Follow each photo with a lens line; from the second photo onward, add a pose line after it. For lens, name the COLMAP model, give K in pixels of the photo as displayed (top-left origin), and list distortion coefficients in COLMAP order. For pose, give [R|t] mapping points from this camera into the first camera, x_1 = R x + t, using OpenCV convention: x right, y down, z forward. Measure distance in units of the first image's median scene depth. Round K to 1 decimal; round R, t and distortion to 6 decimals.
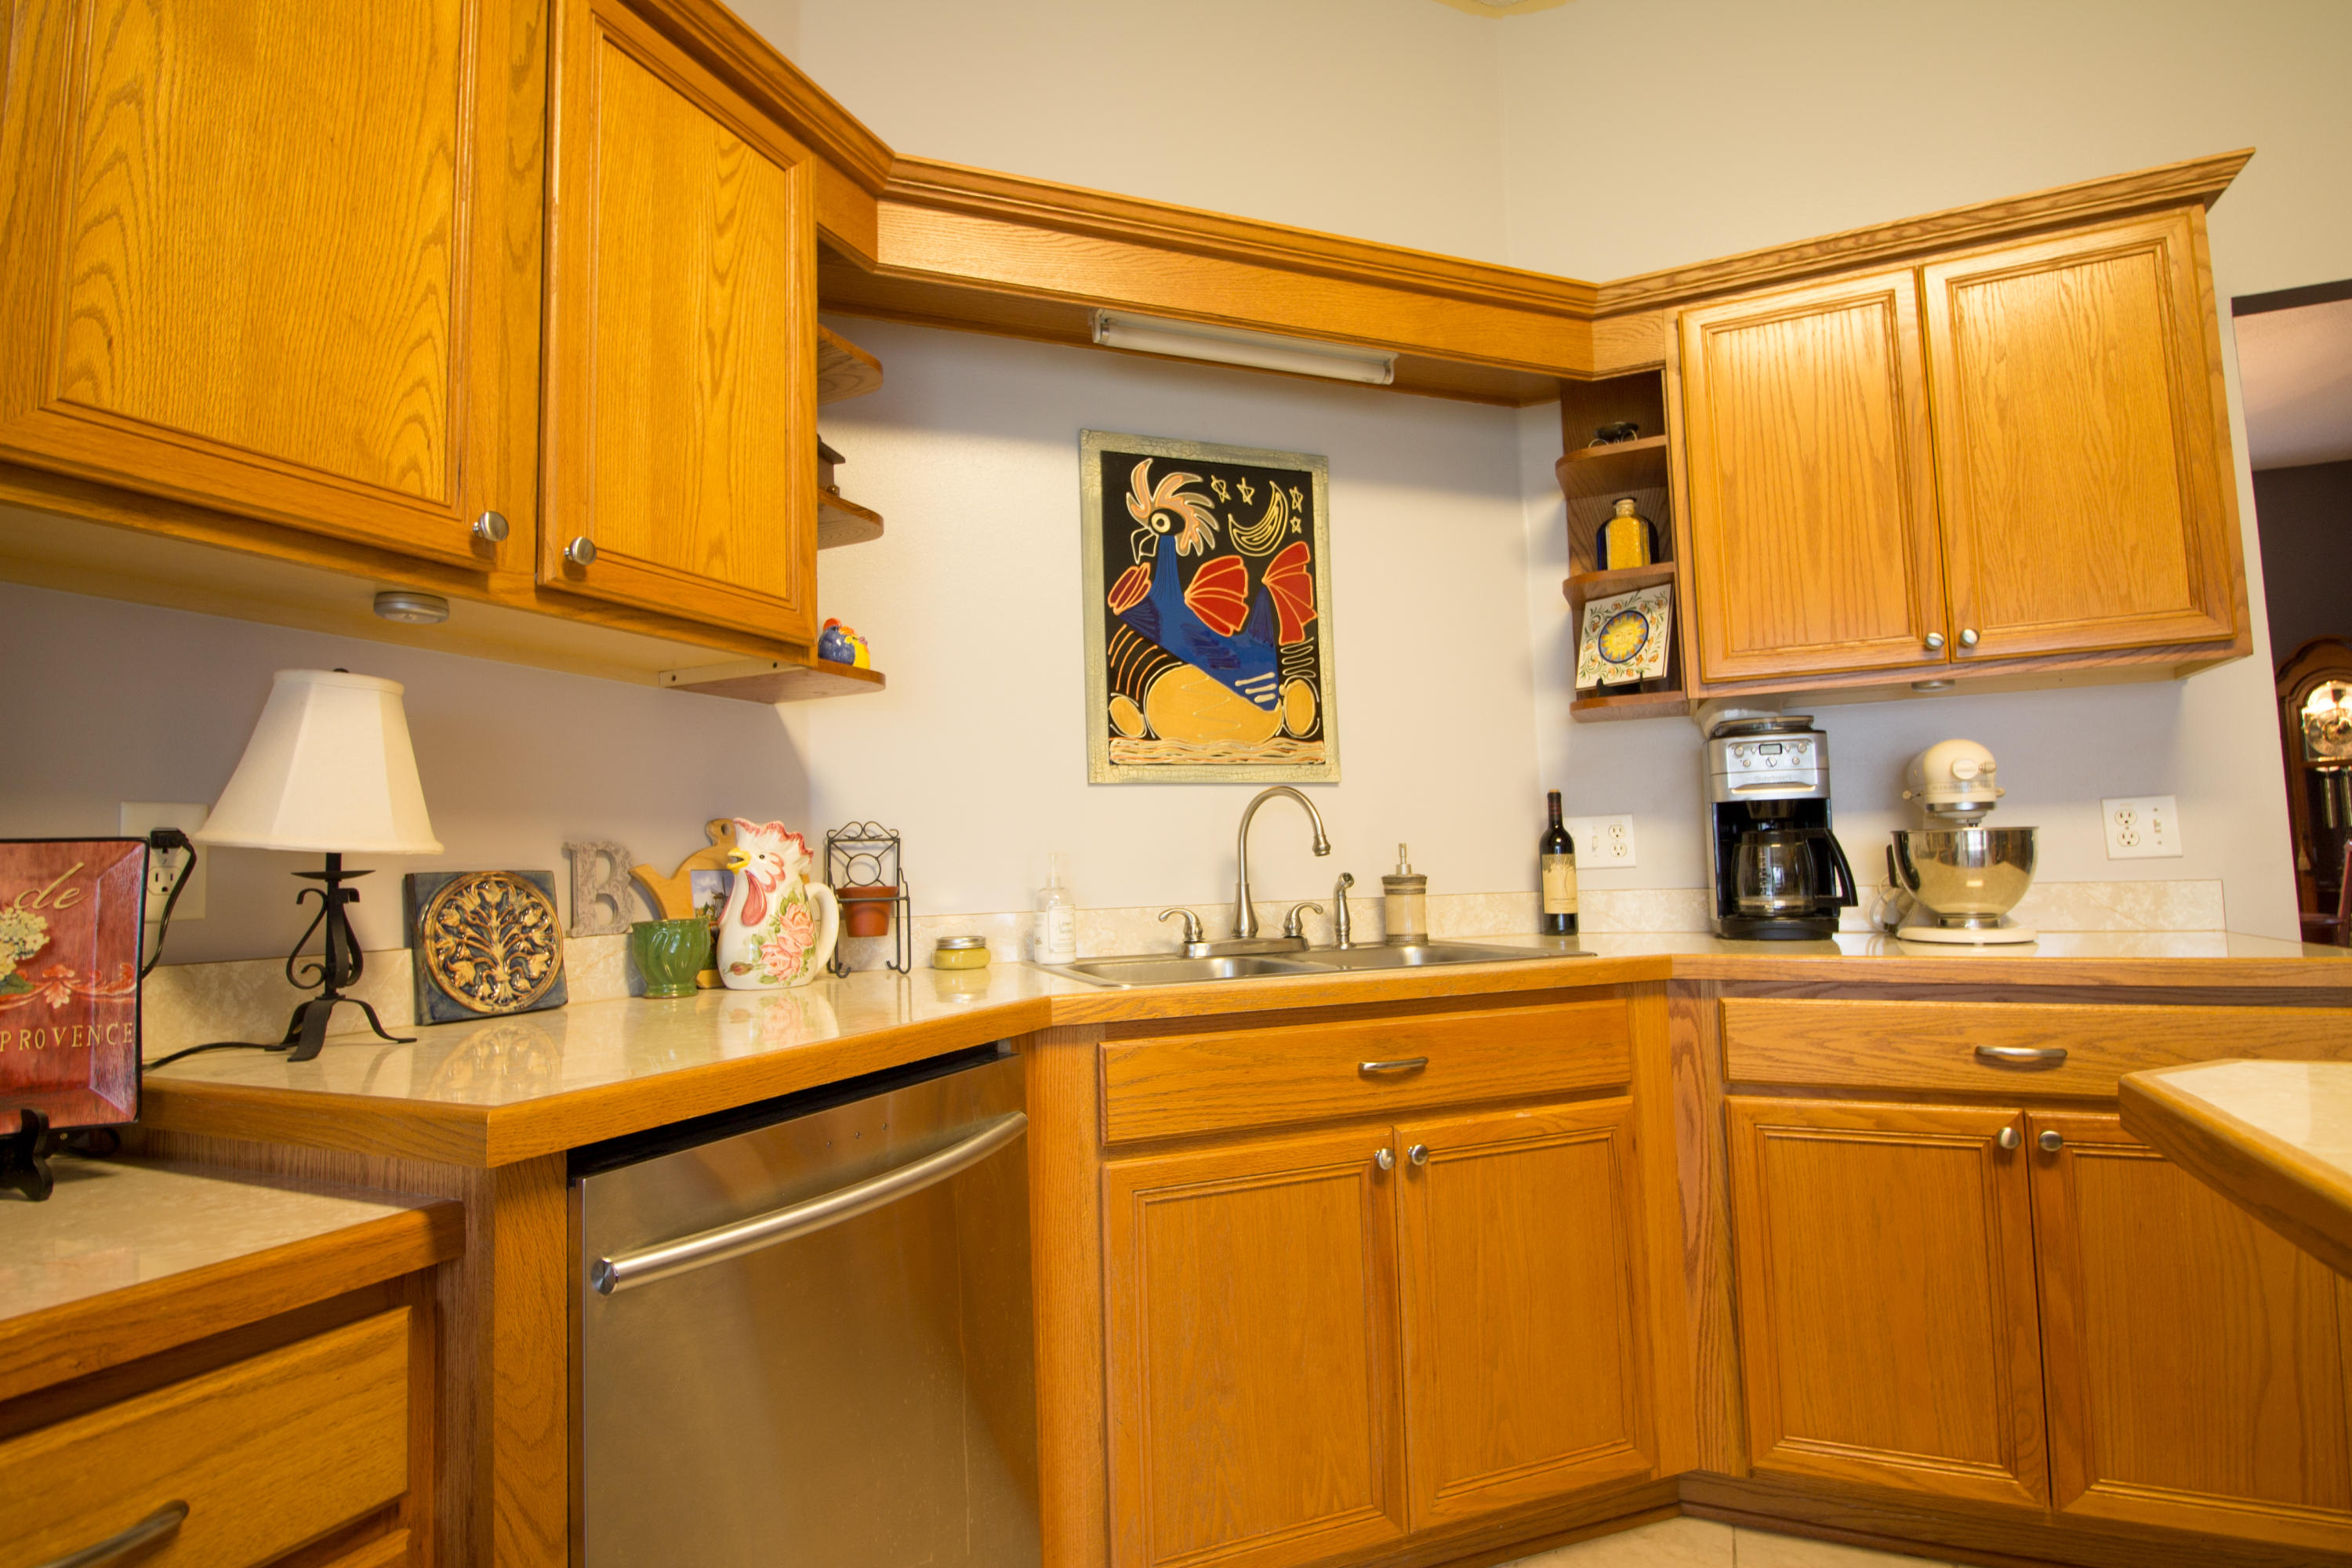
lens RADIAL K [[1156.8, 0, 1195.4], [0, 1156.8, 775.9], [0, 0, 1]] dist [-0.001472, -0.016066]
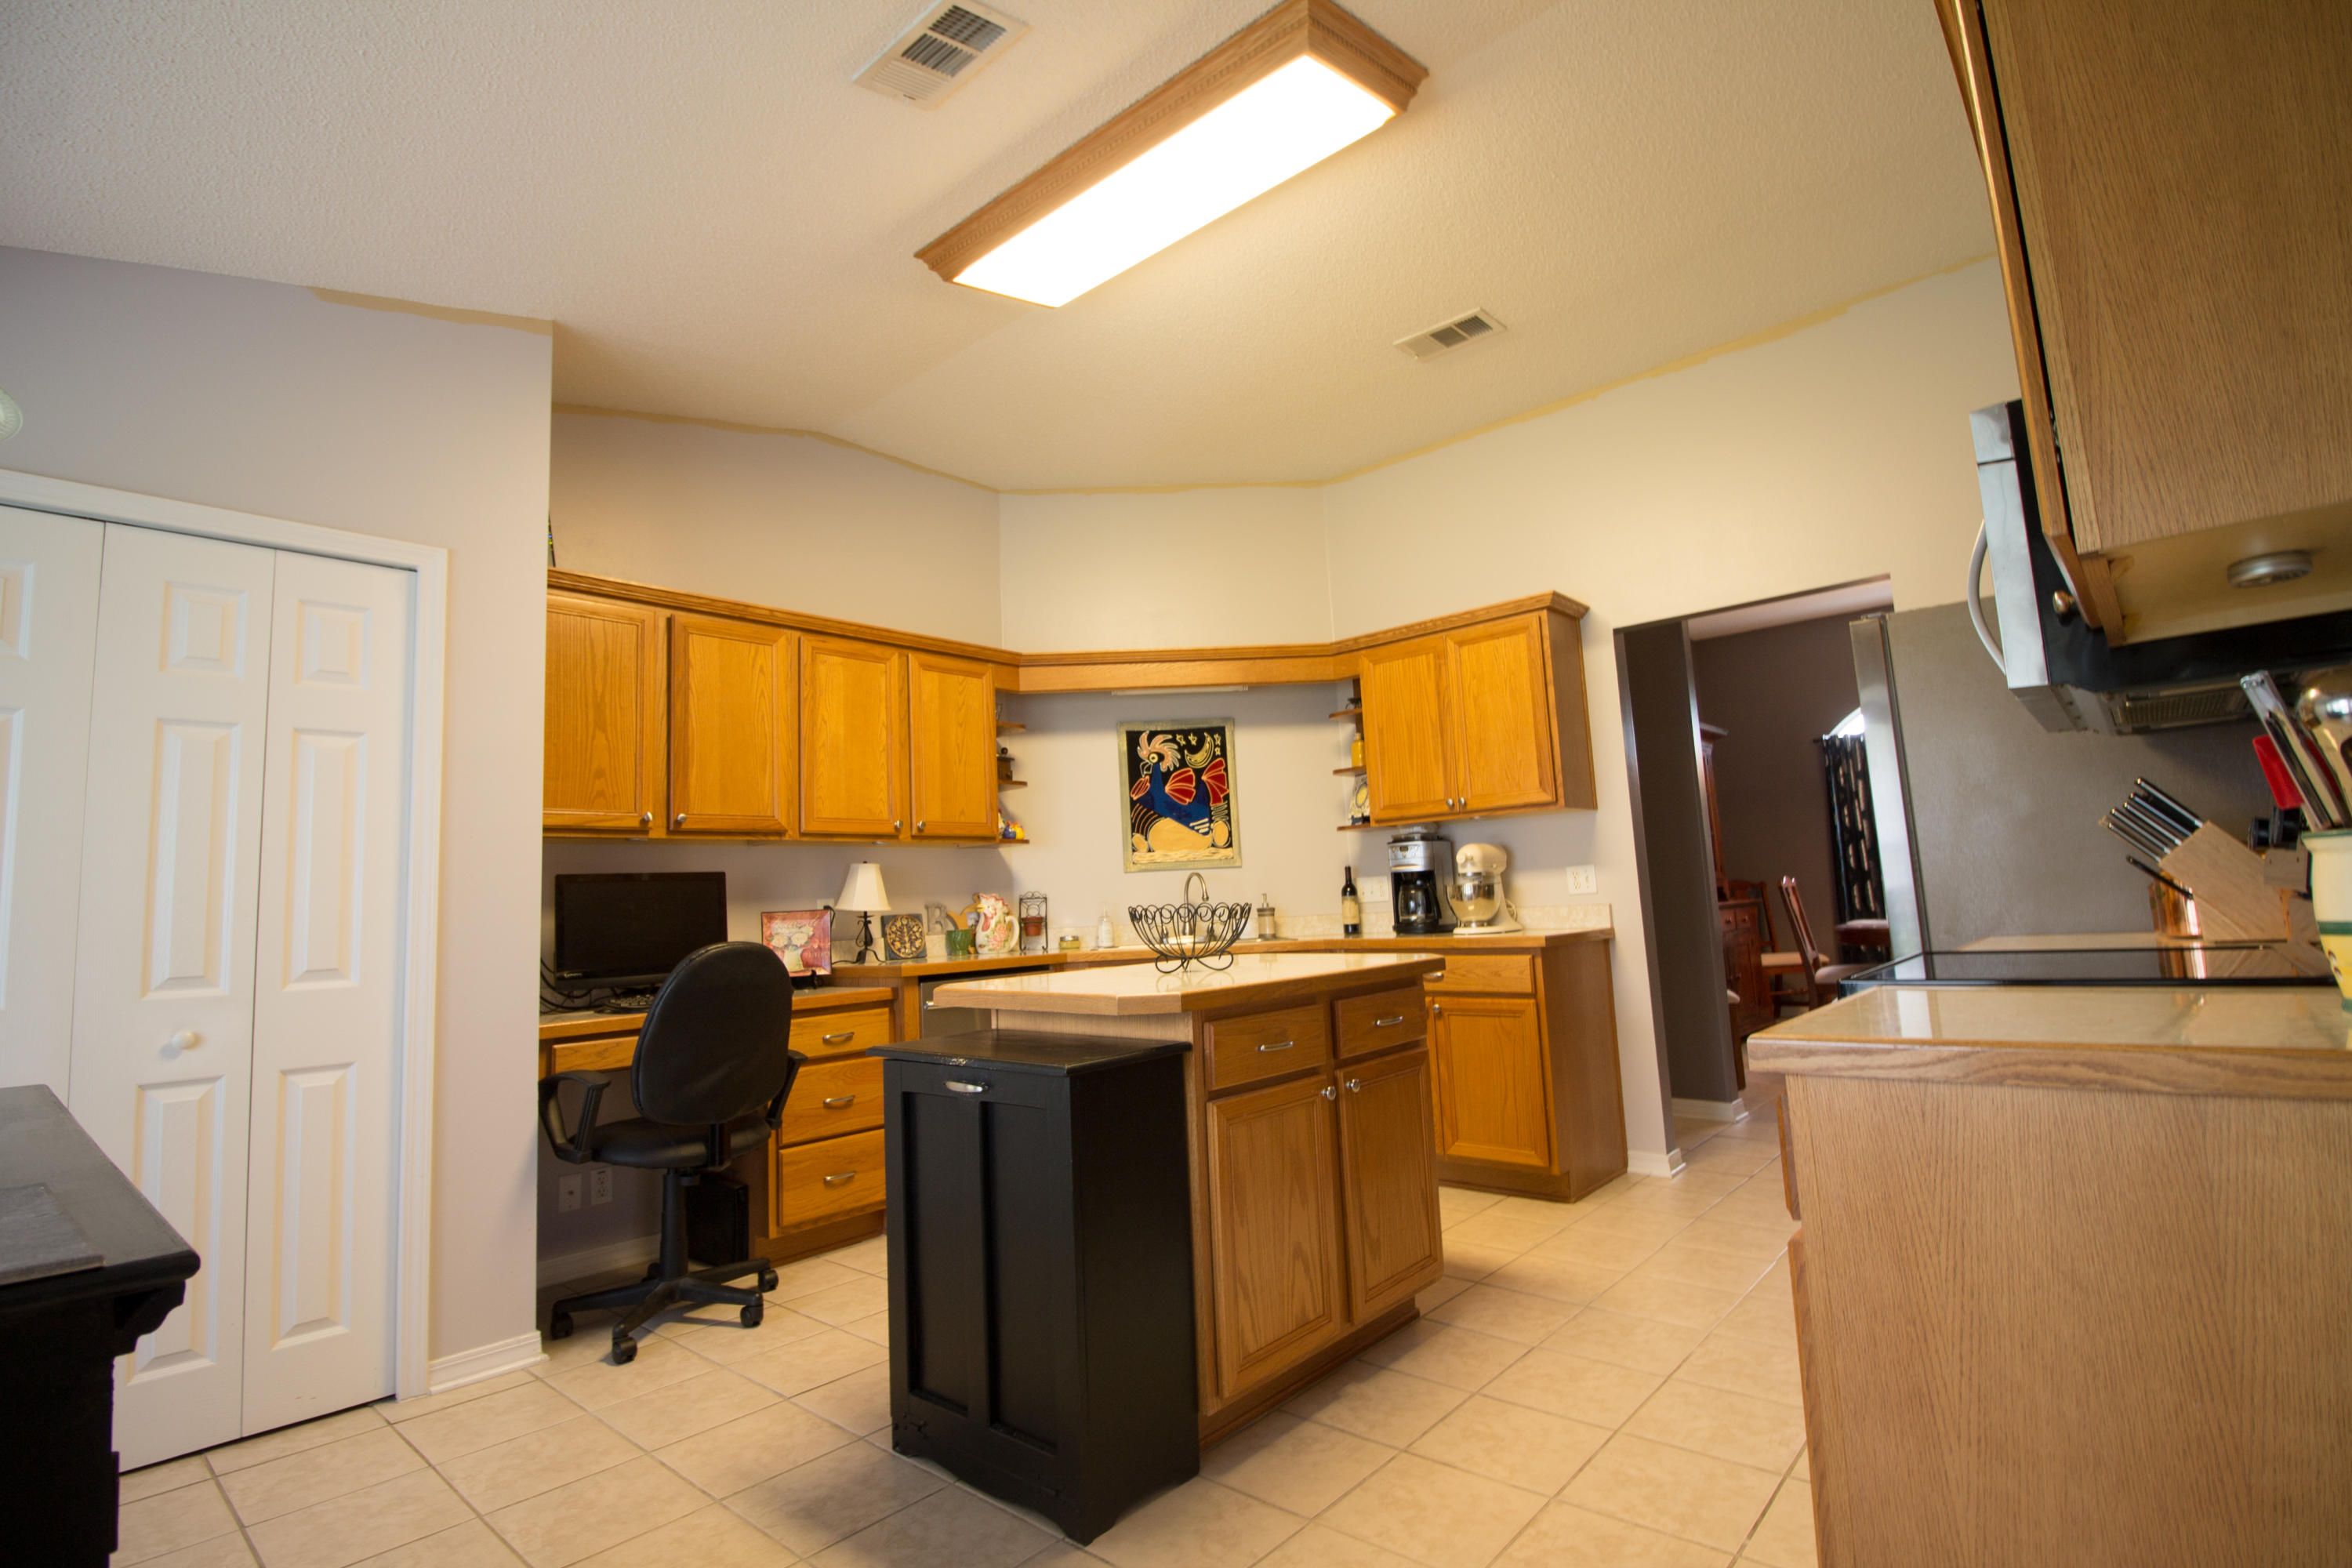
lens RADIAL K [[1109.4, 0, 1195.4], [0, 1109.4, 776.6], [0, 0, 1]] dist [-0.000637, -0.013414]
pose [[0.953593, -0.053566, -0.296294, 0.816599], [0.046302, 0.998431, -0.031486, -0.123080], [0.297516, 0.016306, 0.954578, -1.273343]]
